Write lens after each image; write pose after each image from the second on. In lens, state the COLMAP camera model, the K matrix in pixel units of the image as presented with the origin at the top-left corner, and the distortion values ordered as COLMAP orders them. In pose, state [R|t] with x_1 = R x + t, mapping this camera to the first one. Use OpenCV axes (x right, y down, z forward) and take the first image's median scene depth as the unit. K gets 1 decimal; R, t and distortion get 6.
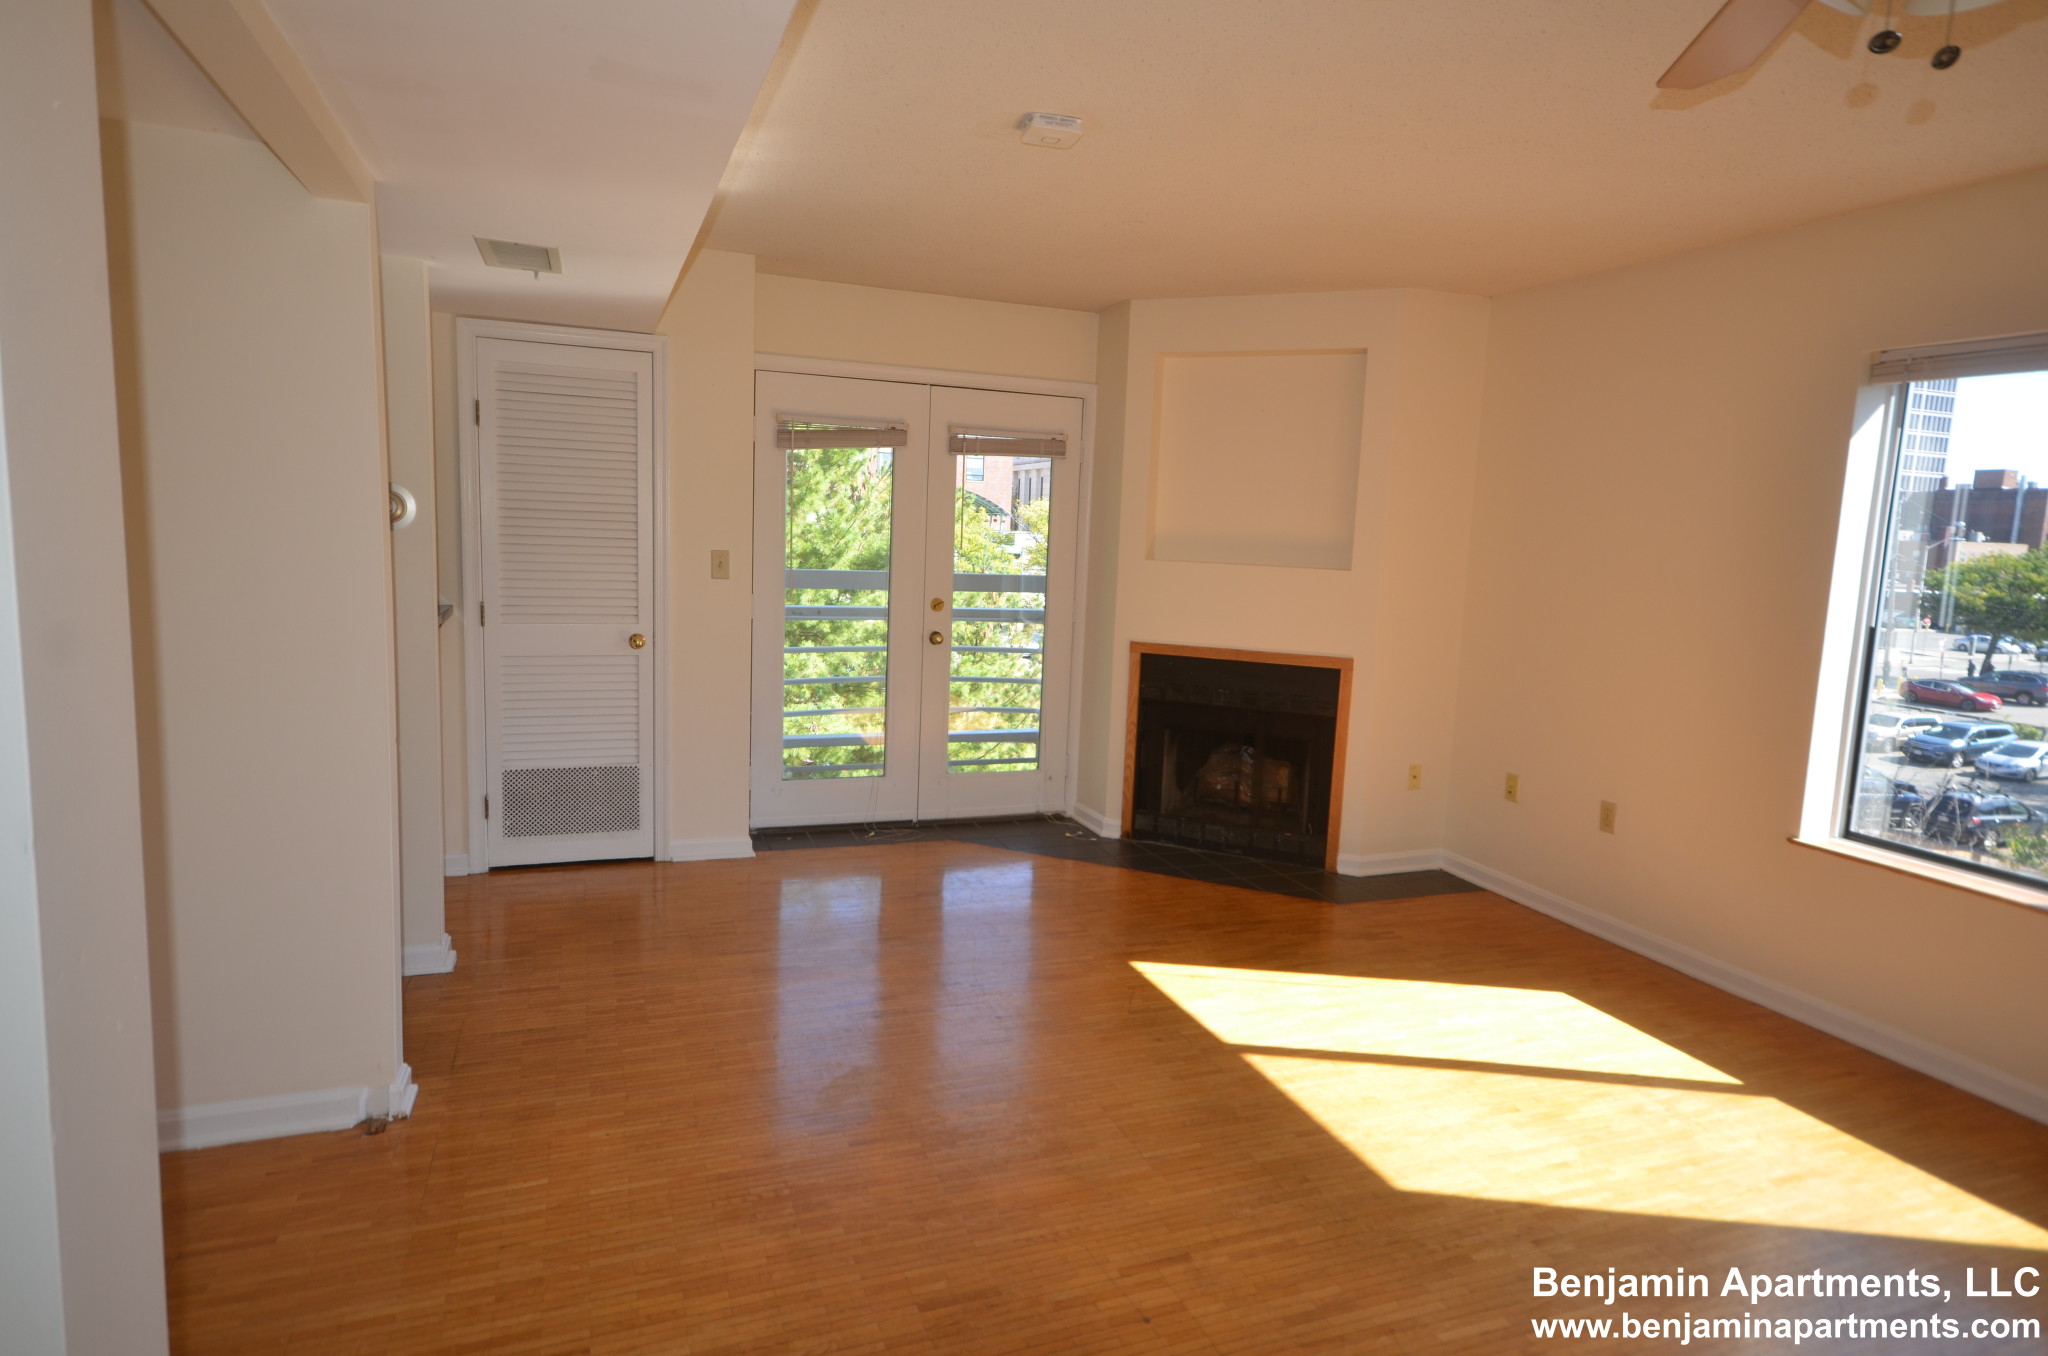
lens RADIAL K [[1149.0, 0, 1017.5], [0, 1149.0, 669.5], [0, 0, 1]] dist [0.011851, 0.006697]
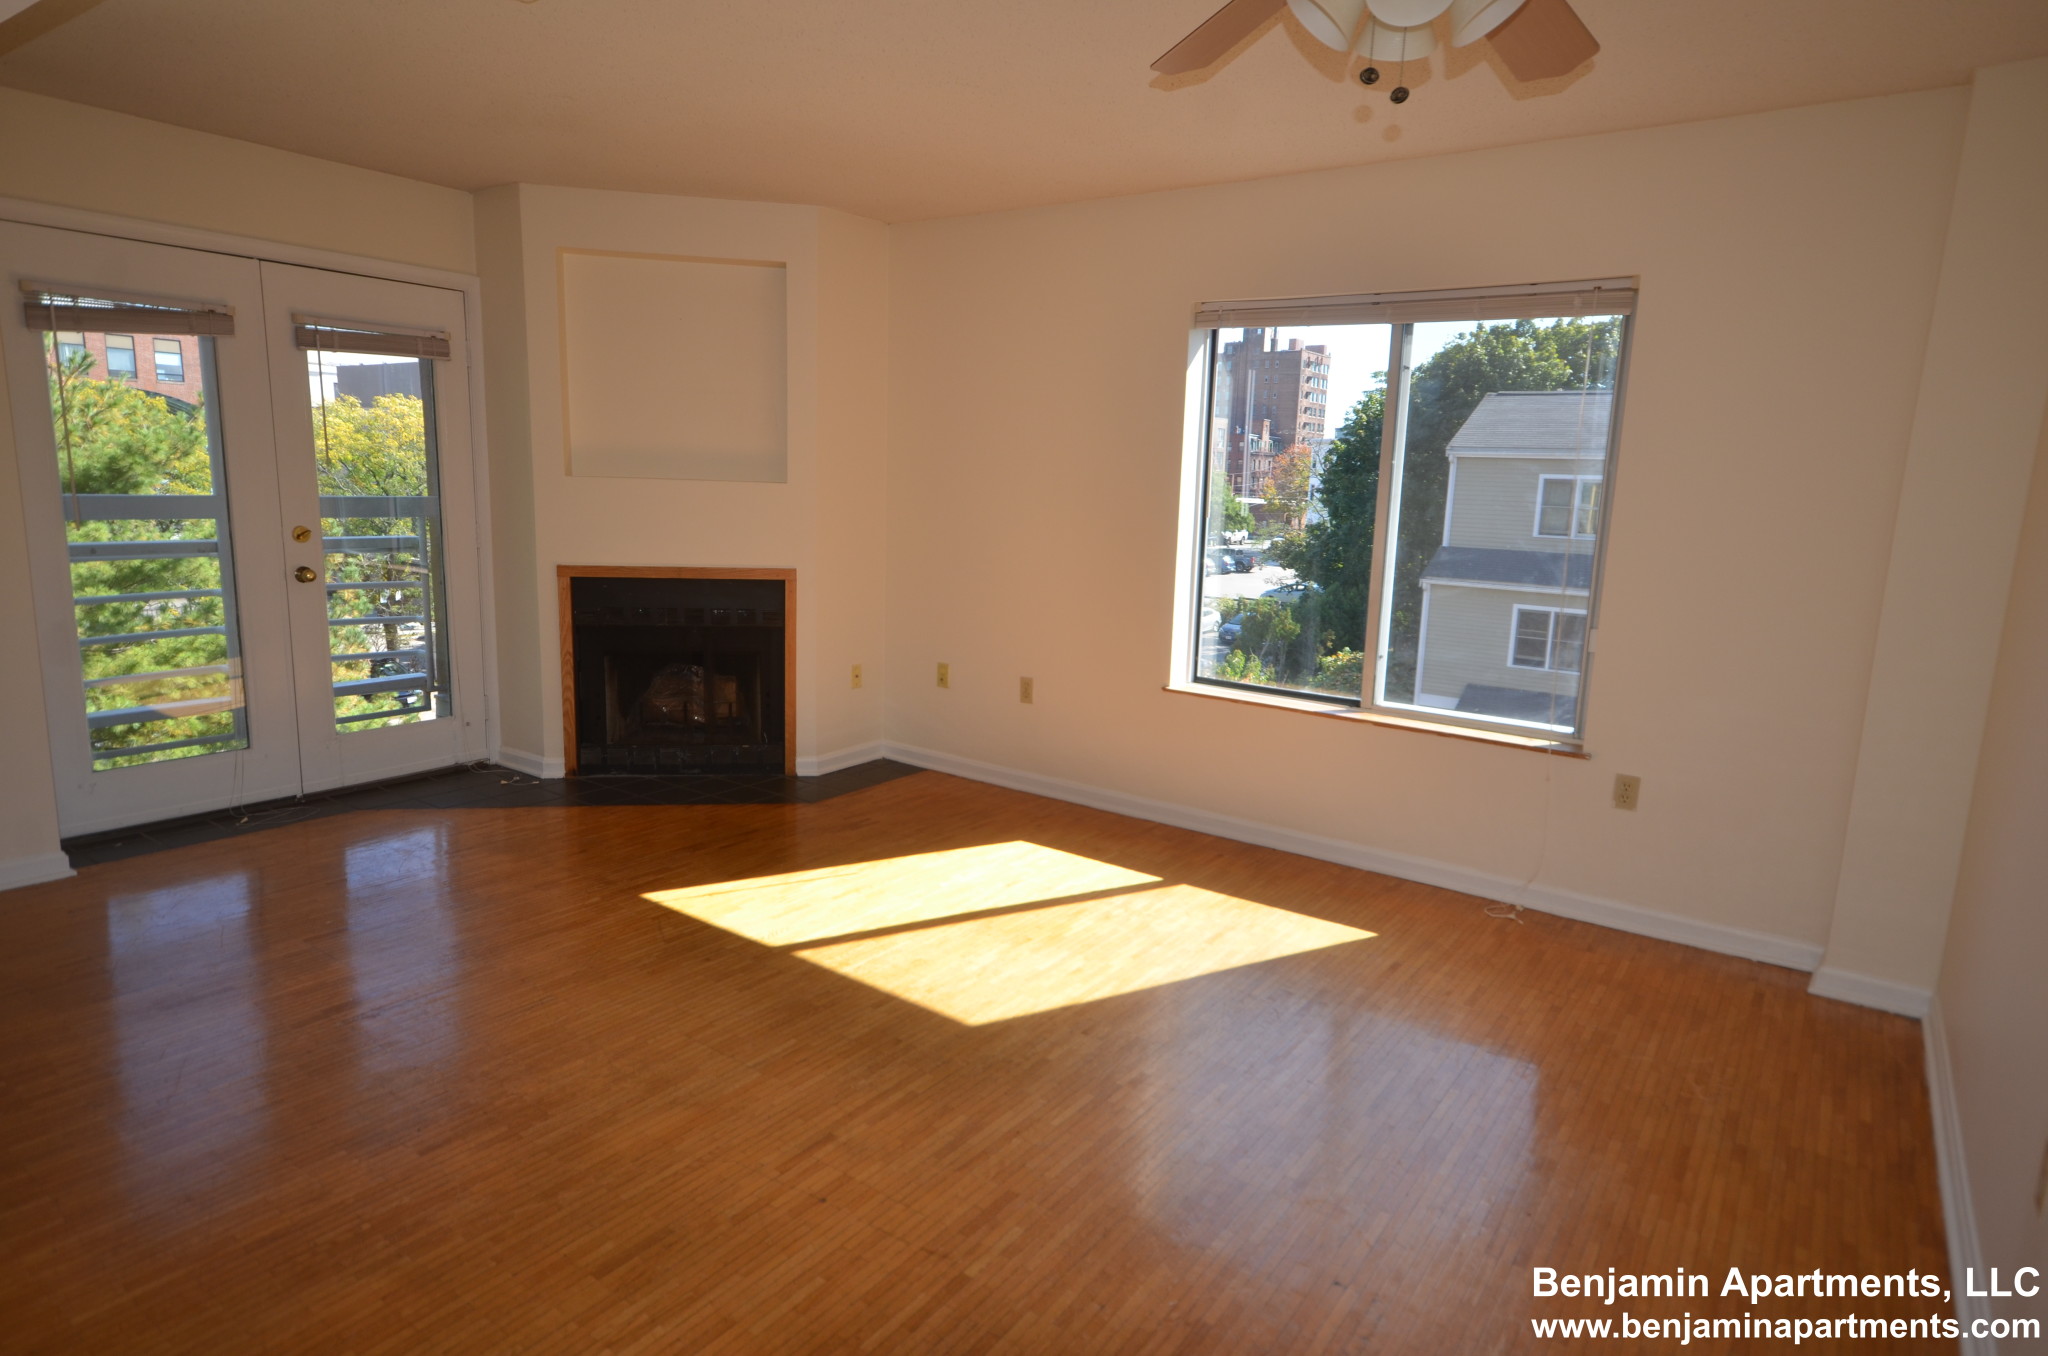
lens RADIAL K [[1149.0, 0, 1030.7], [0, 1149.0, 671.8], [0, 0, 1]] dist [0.011851, 0.006697]
pose [[0.833875, -0.108304, 0.541223, -0.109356], [0.068128, 0.993258, 0.093794, -0.000285], [-0.547732, -0.041340, 0.835632, 0.016893]]
